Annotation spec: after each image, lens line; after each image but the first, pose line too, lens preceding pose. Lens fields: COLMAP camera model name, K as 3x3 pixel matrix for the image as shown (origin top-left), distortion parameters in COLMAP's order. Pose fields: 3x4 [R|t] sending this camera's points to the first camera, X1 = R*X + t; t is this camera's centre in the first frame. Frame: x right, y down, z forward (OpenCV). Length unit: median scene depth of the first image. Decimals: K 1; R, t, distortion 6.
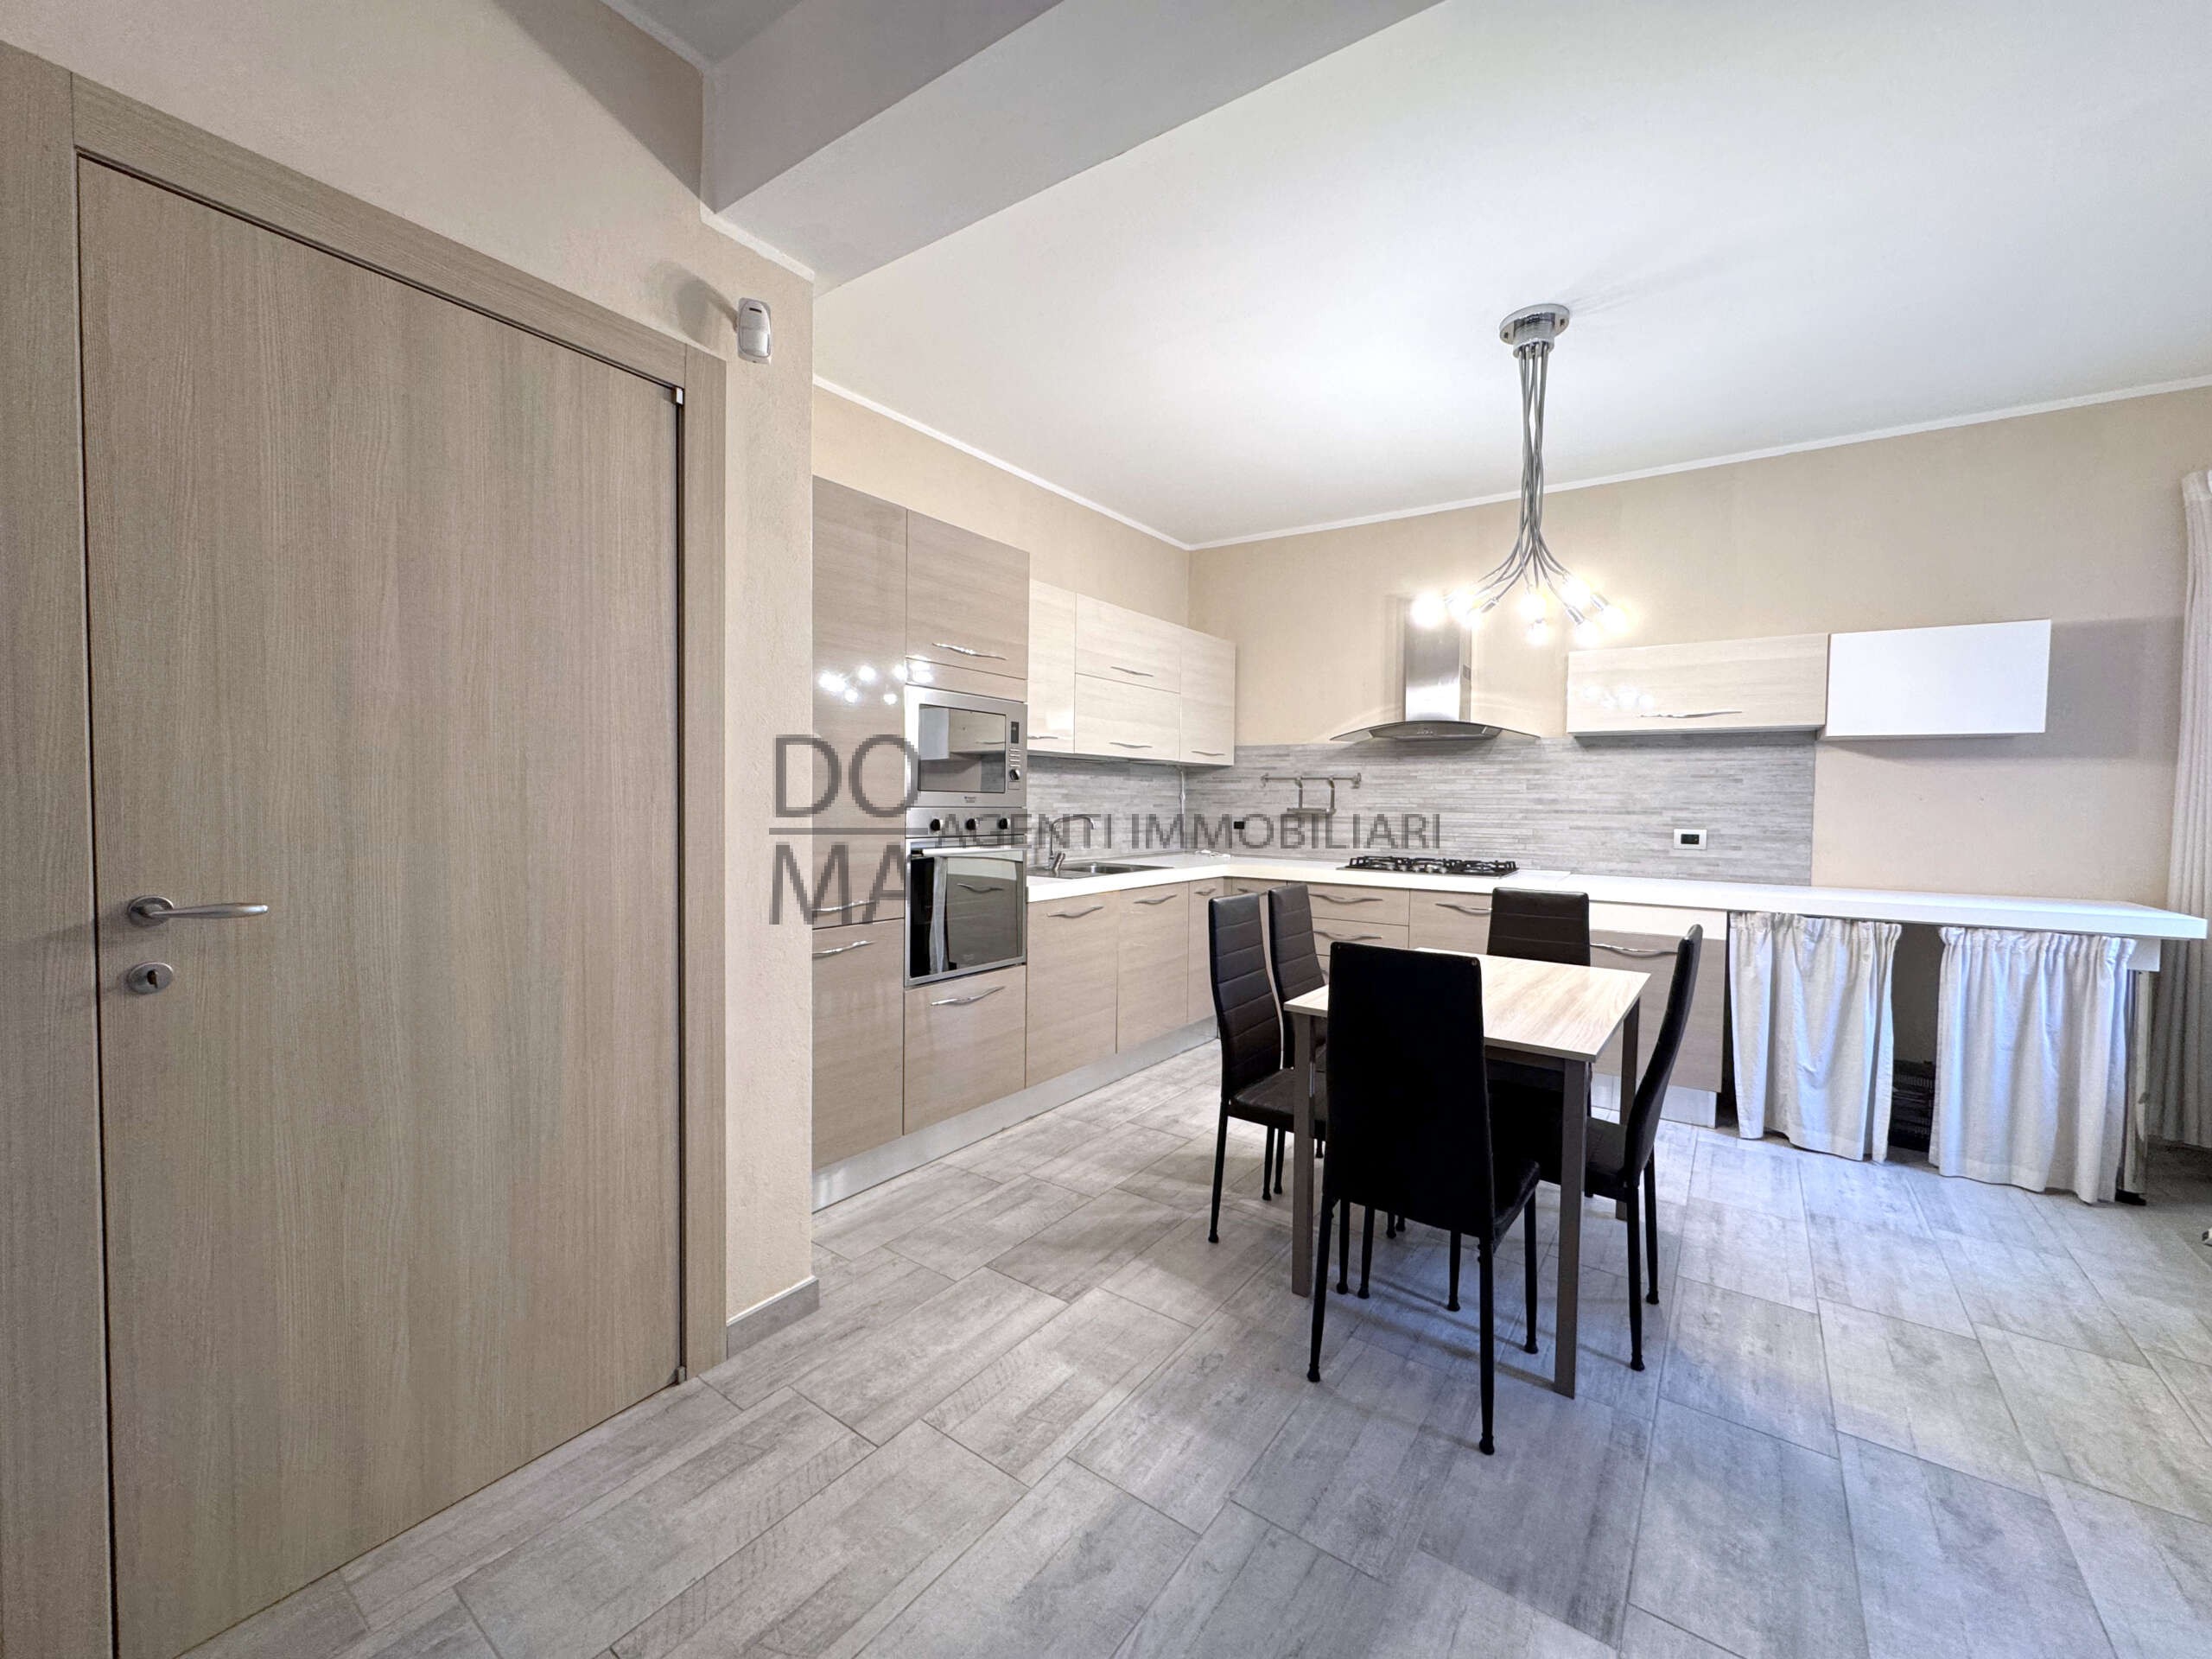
lens RADIAL K [[877.5, 0, 1103.9], [0, 877.5, 825.4], [0, 0, 1]] dist [-0.001458, 0.000574]
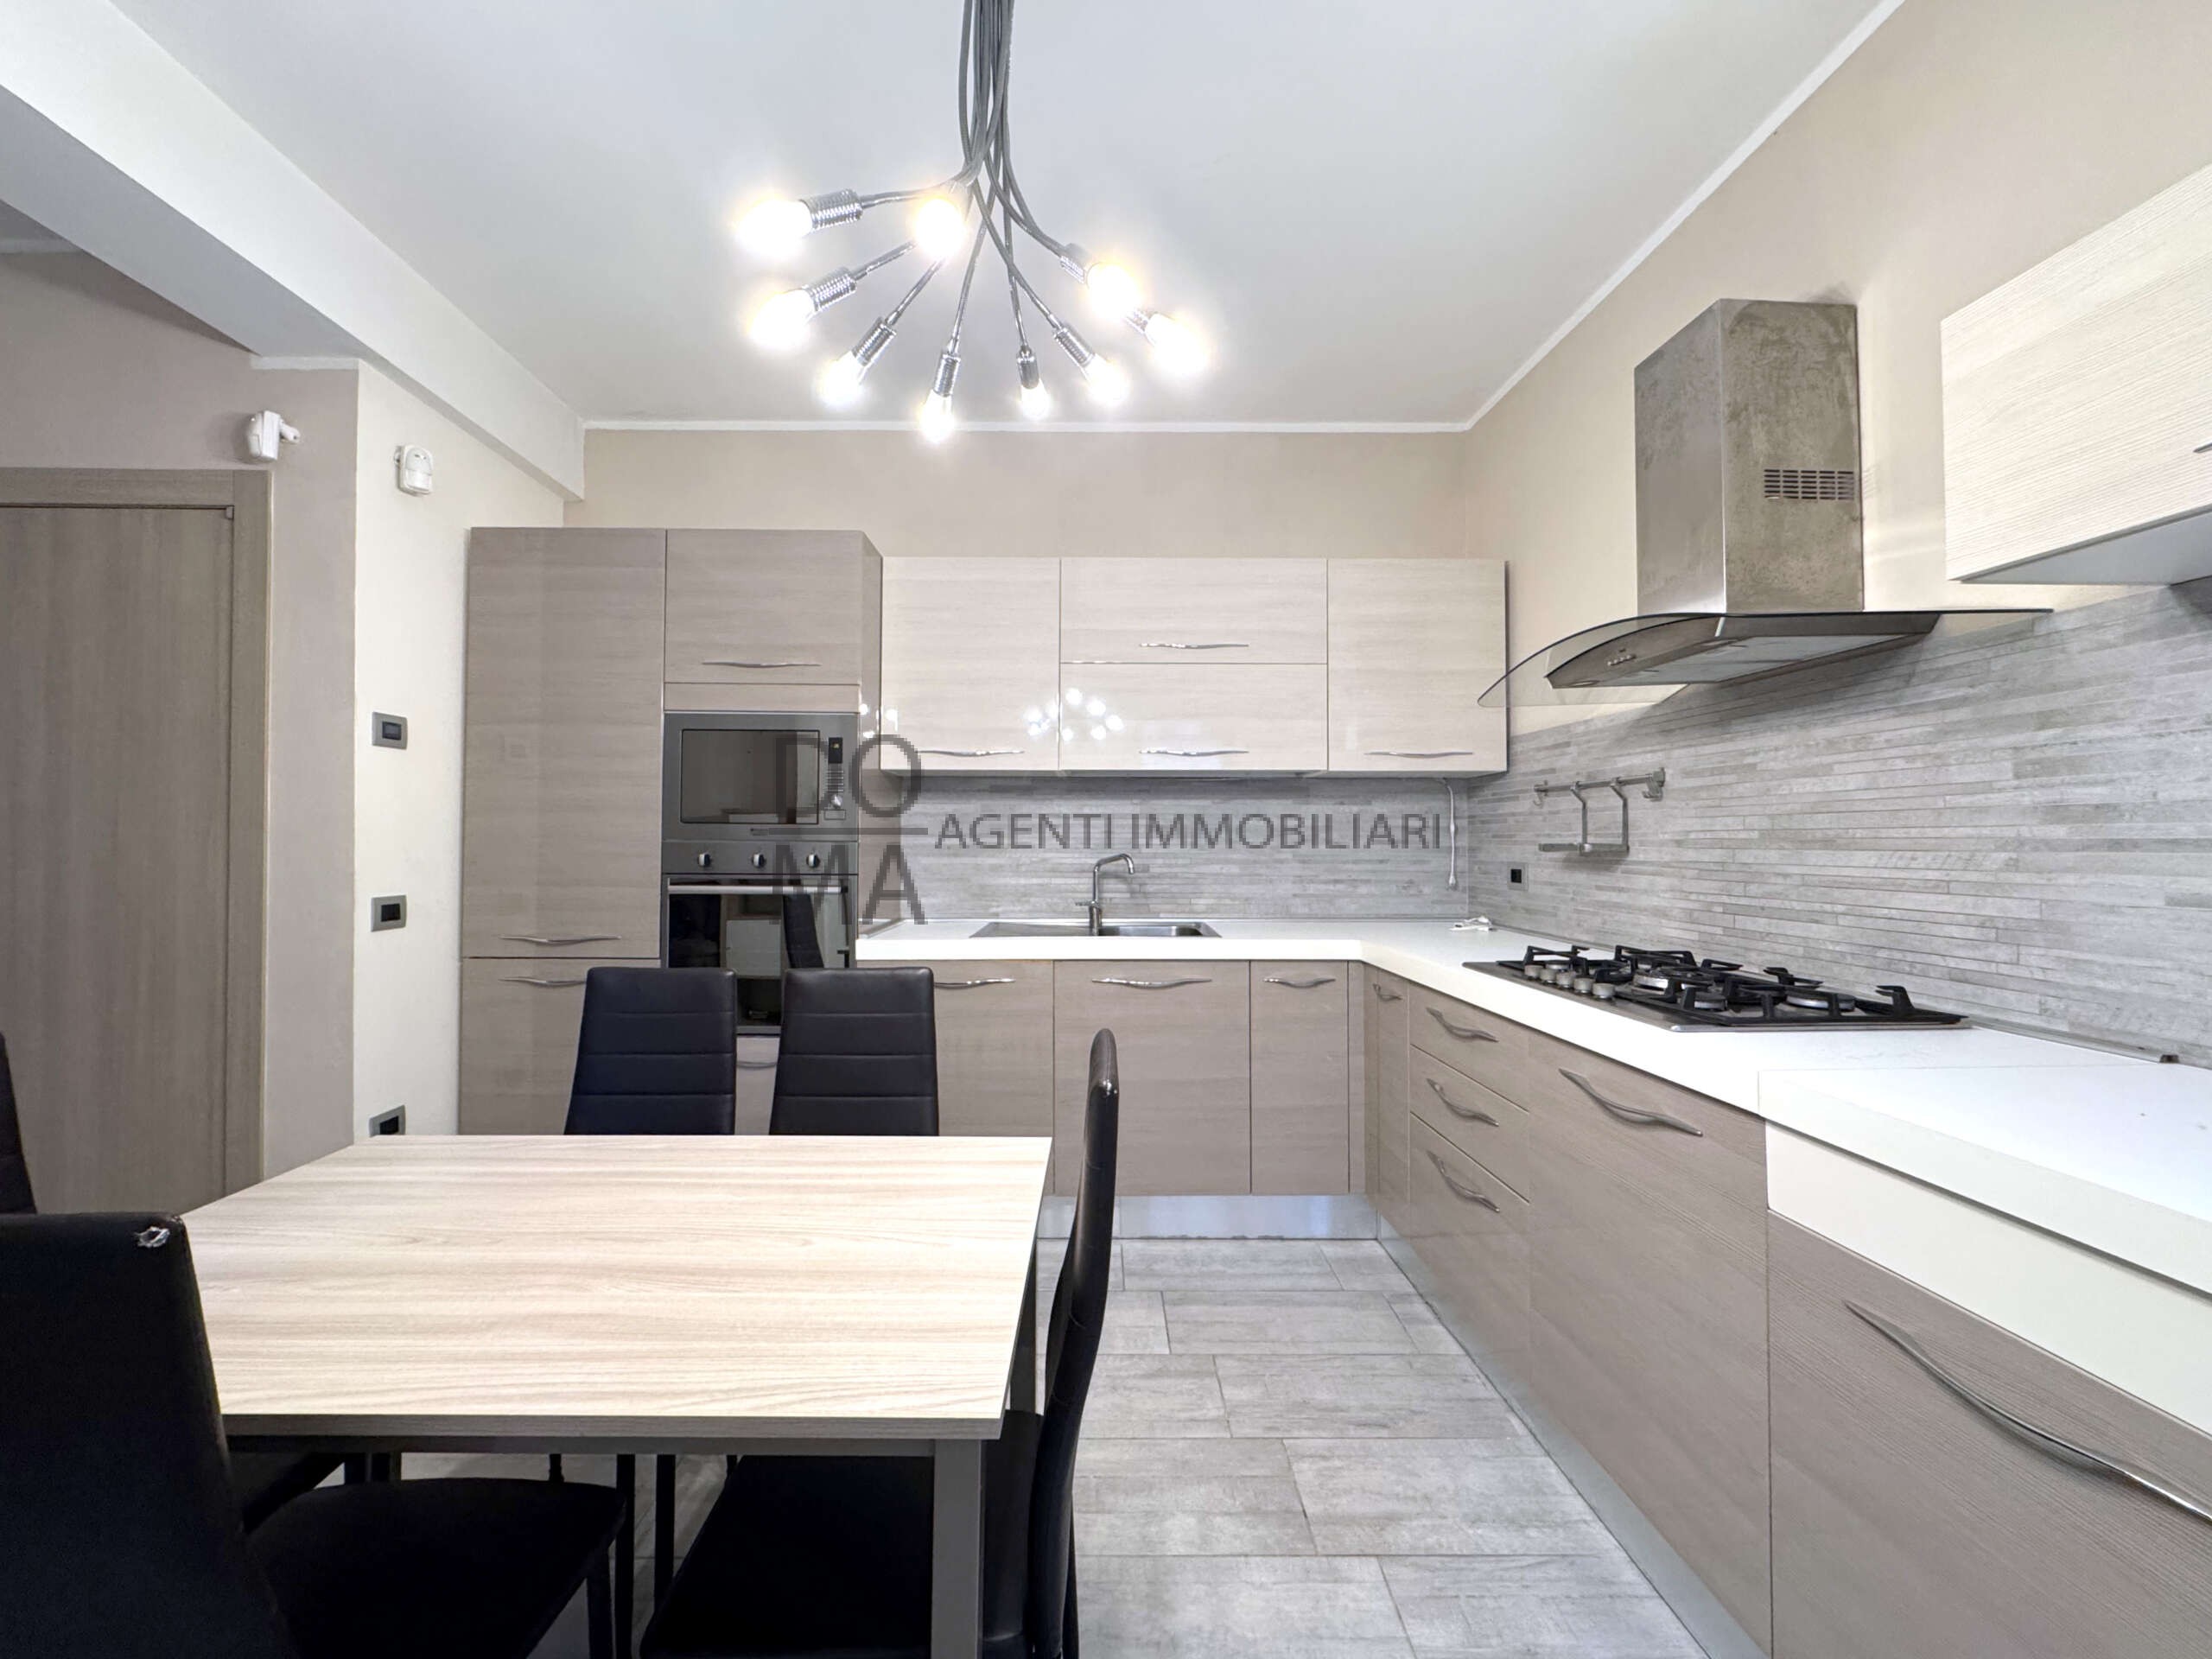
lens RADIAL K [[890.4, 0, 1102.8], [0, 890.4, 824.0], [0, 0, 1]] dist [-0.001517, -0.000084]
pose [[0.598766, -0.025611, -0.800514, 0.721475], [-0.019176, 0.998744, -0.046296, -0.002777], [0.800694, 0.043071, 0.597523, 0.707611]]
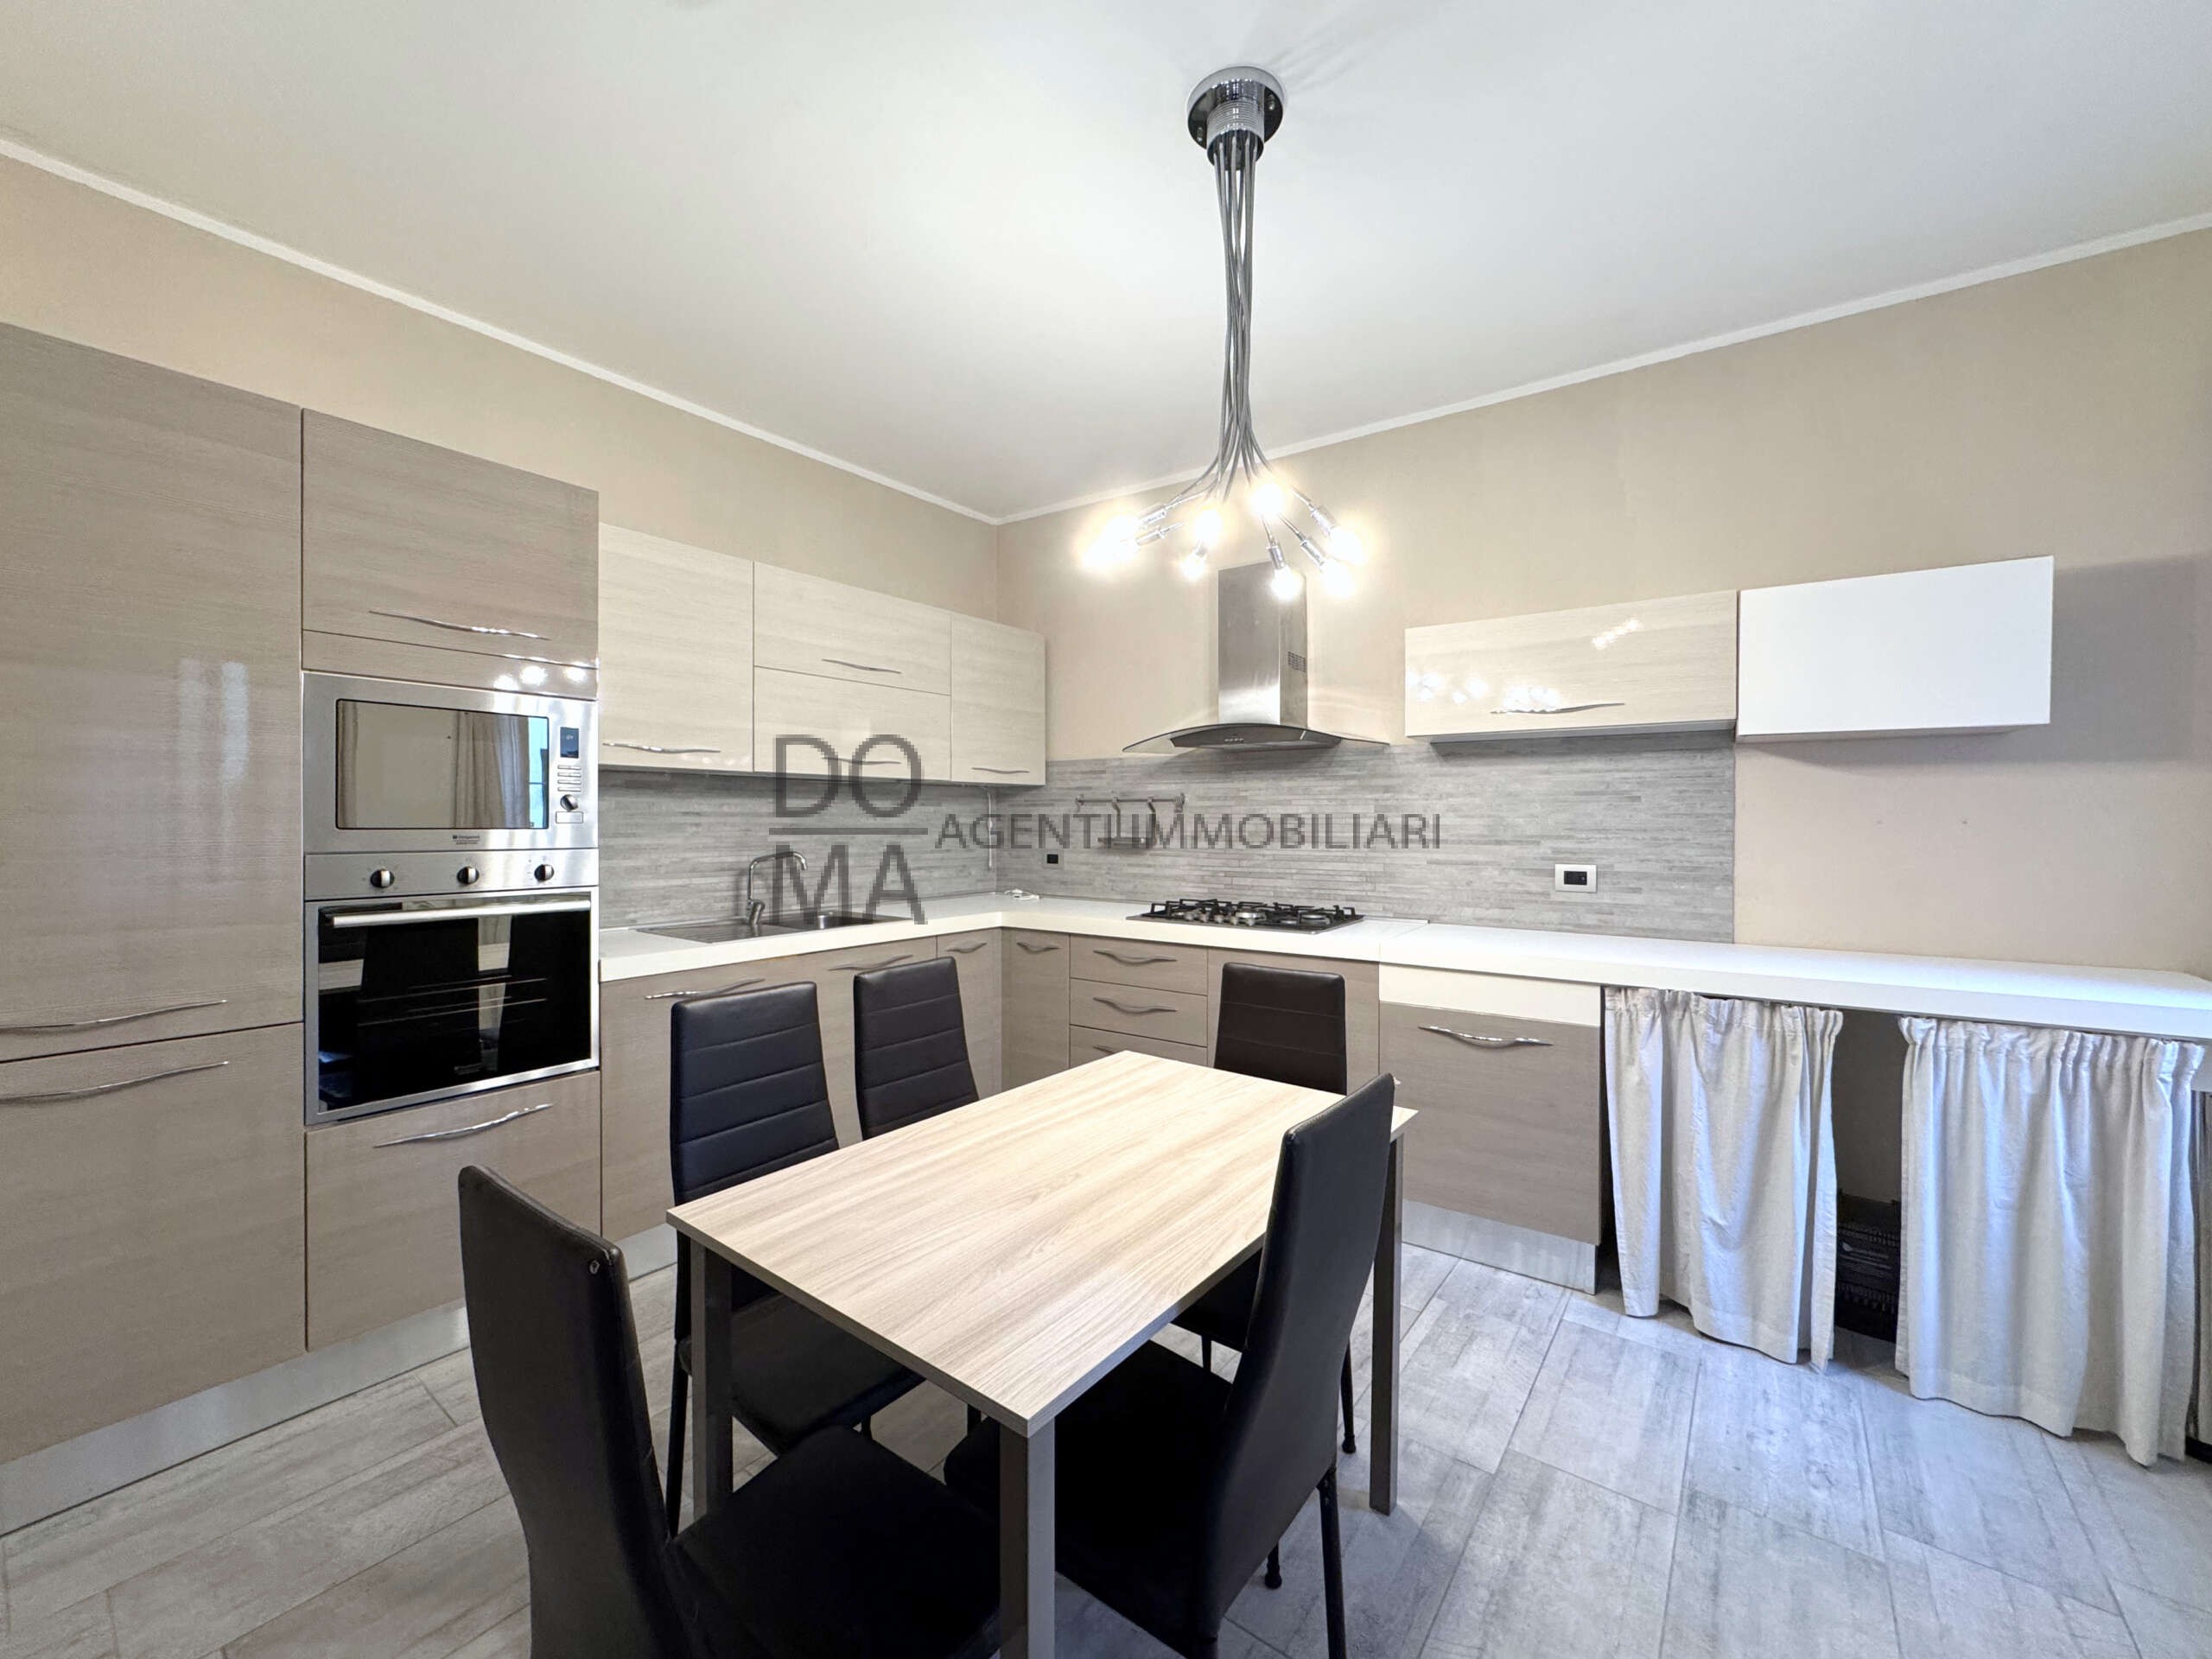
lens RADIAL K [[877.5, 0, 1103.9], [0, 877.5, 825.4], [0, 0, 1]] dist [-0.001458, 0.000574]
pose [[0.999819, -0.010247, -0.016038, 0.341428], [0.009877, 0.999686, -0.023023, -0.018860], [0.016268, 0.022861, 0.999606, 0.303312]]
